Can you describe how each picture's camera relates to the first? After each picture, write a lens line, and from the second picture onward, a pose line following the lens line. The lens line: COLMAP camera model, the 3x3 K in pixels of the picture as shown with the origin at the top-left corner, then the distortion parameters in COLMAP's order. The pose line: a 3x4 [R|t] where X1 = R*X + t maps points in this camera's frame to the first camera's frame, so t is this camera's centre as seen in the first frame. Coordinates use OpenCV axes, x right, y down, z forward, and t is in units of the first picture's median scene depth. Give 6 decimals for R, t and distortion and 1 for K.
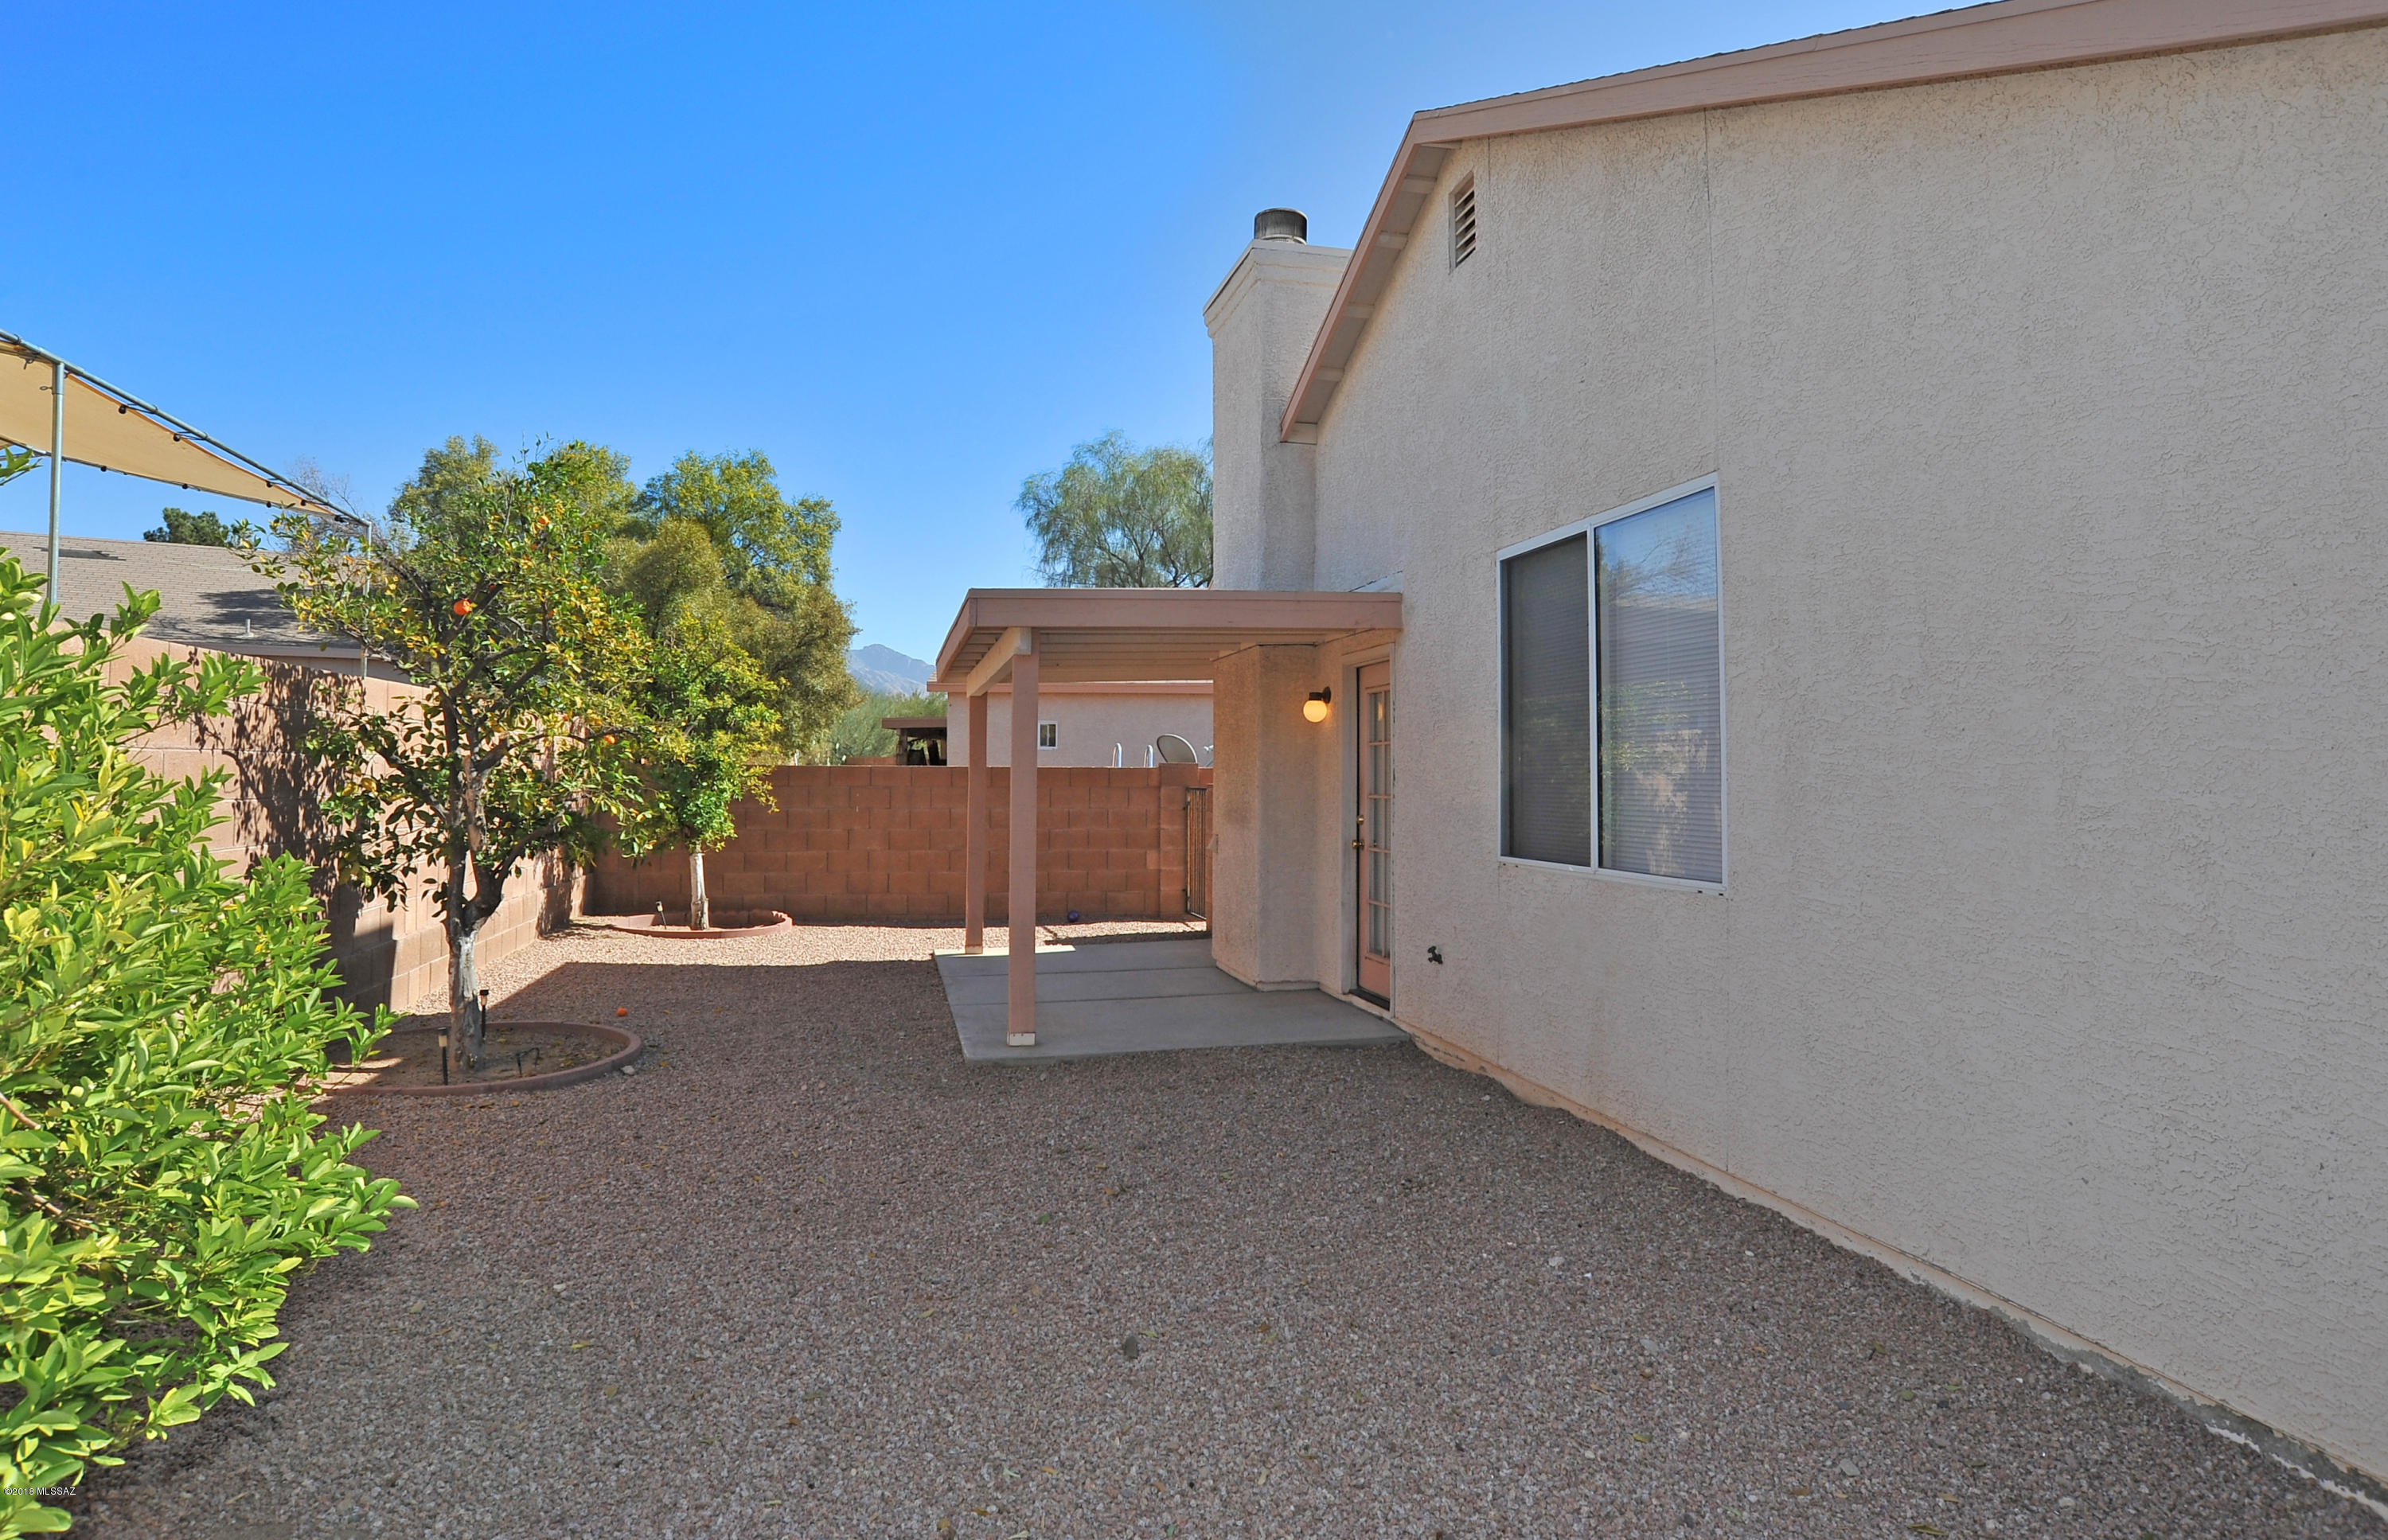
lens RADIAL K [[1240.7, 0, 1198.1], [0, 1240.7, 755.3], [0, 0, 1]] dist [-0.104975, 0.050831]
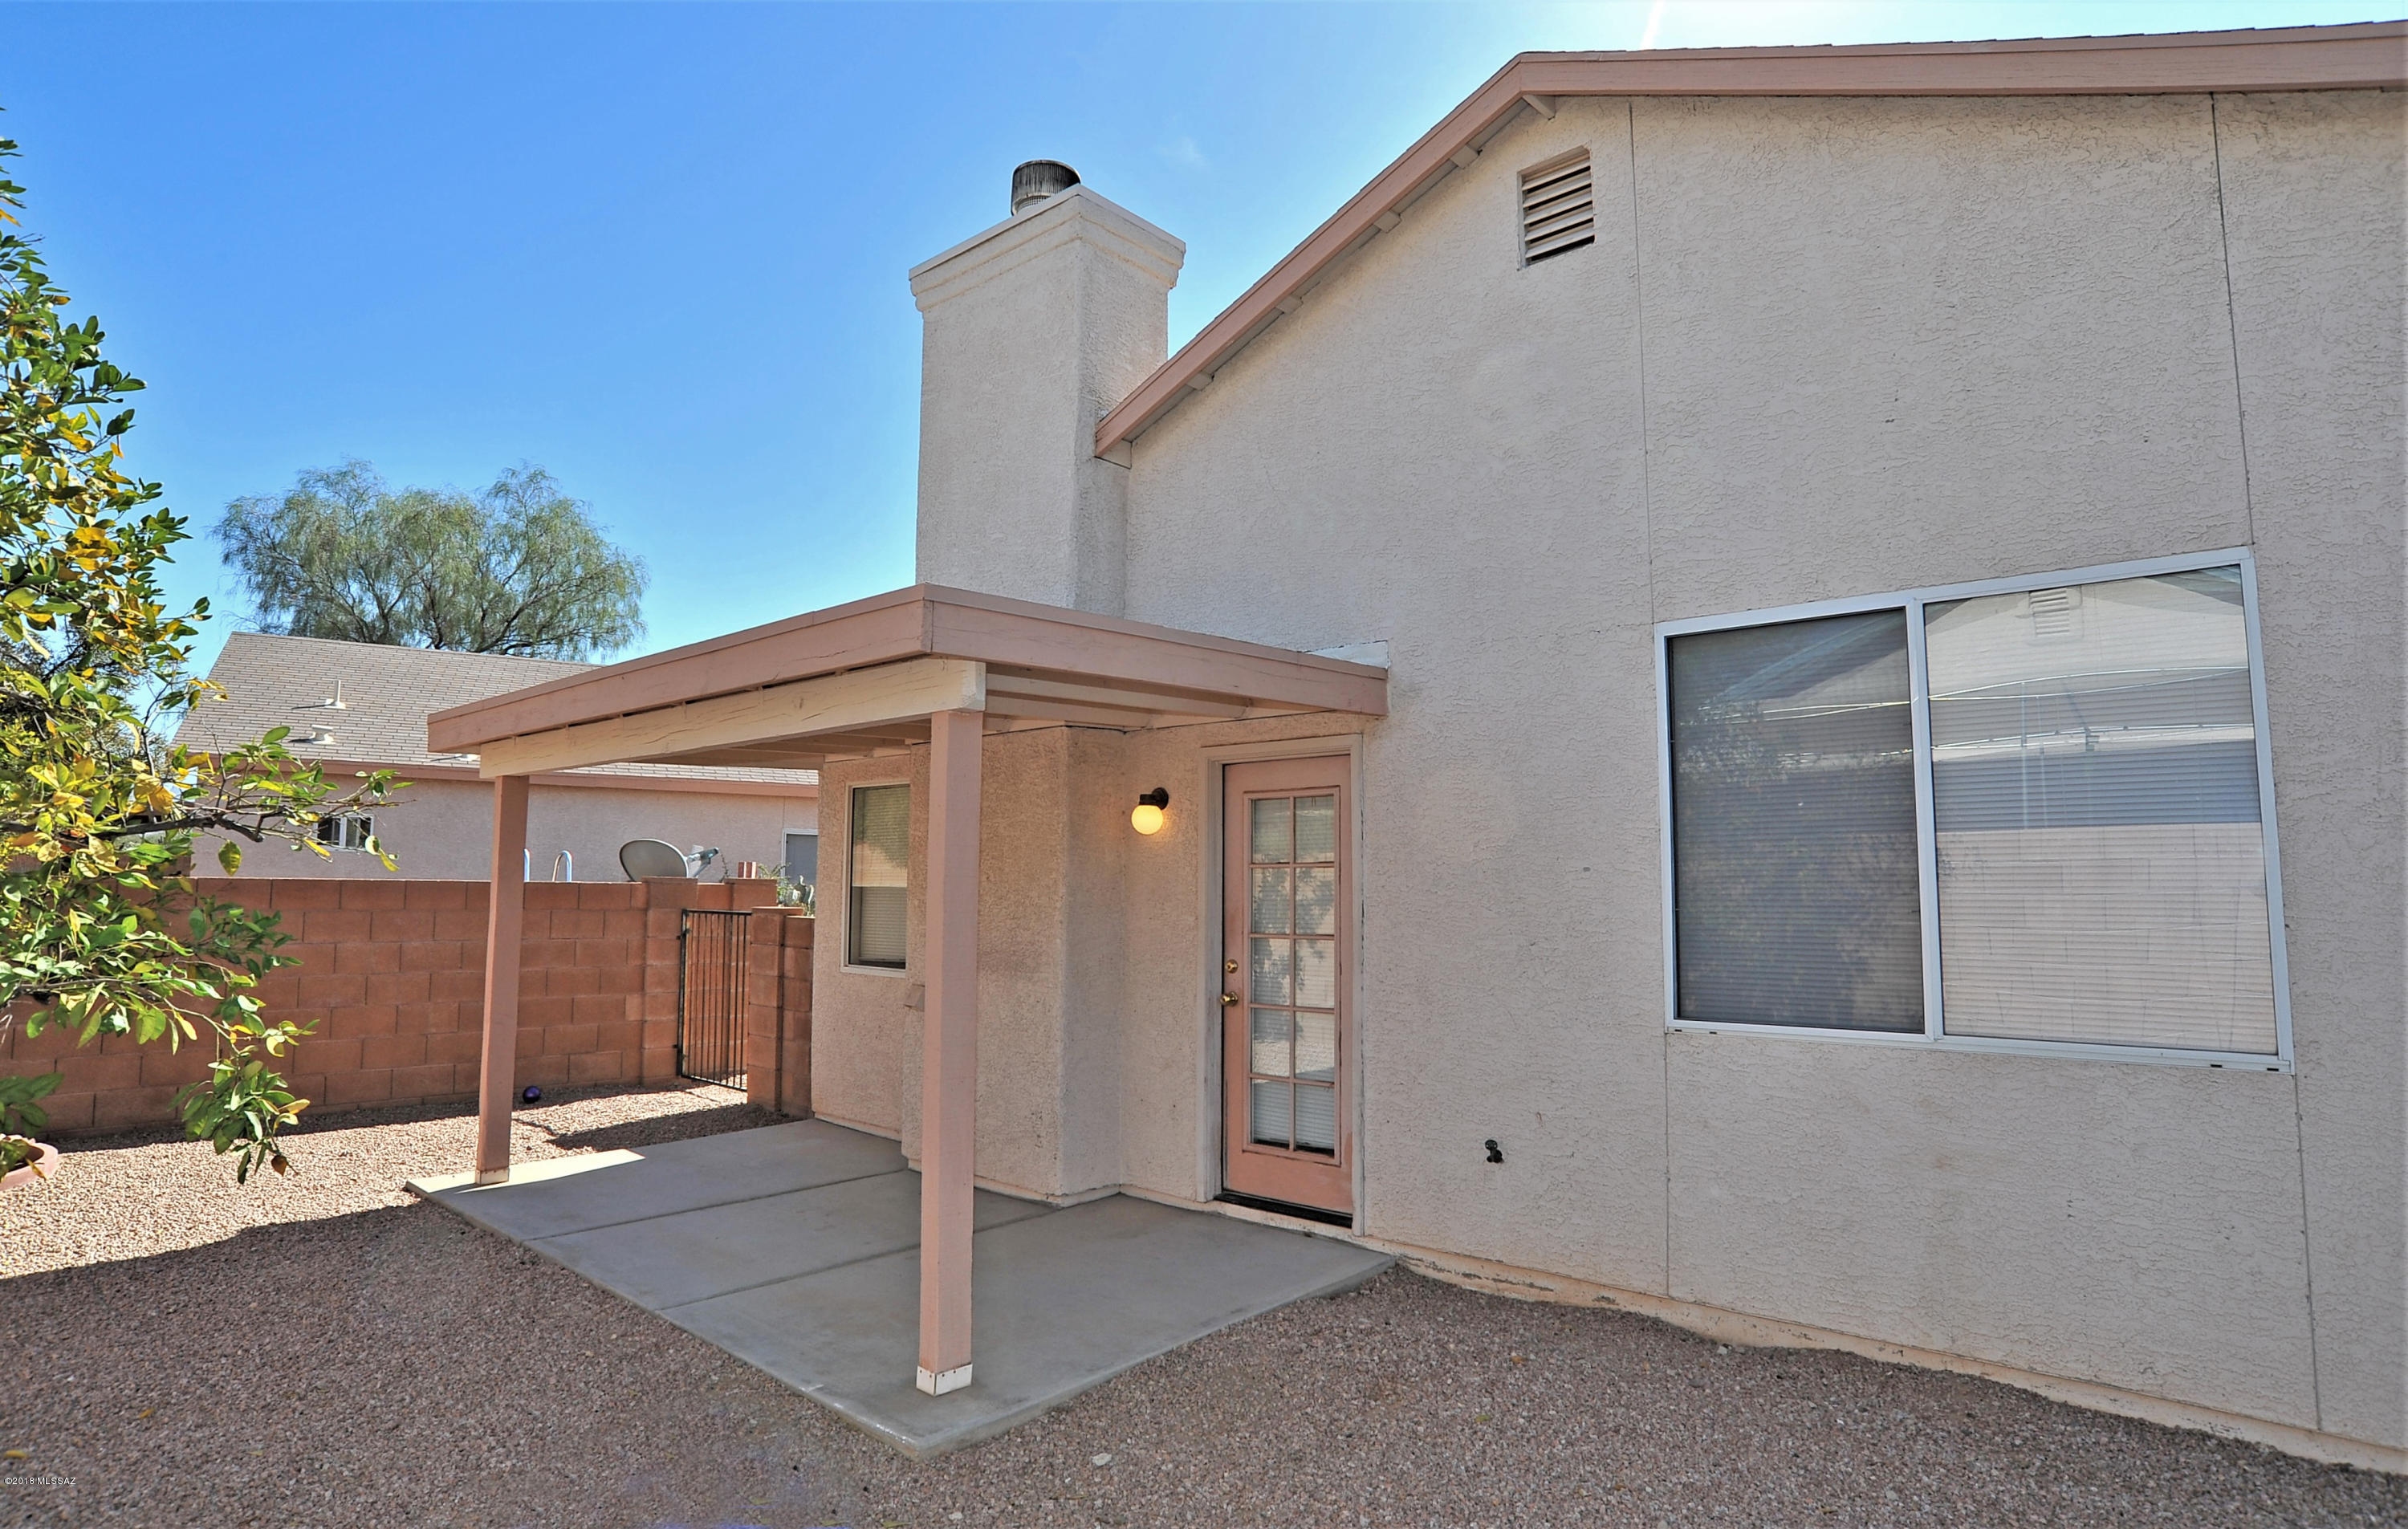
lens RADIAL K [[1268.3, 0, 1182.1], [0, 1268.3, 769.7], [0, 0, 1]] dist [-0.103546, 0.045646]
pose [[0.844652, 0.042941, 0.533590, -0.288585], [-0.004939, 0.997360, -0.072444, -0.009897], [-0.535293, 0.058555, 0.842635, 0.338829]]
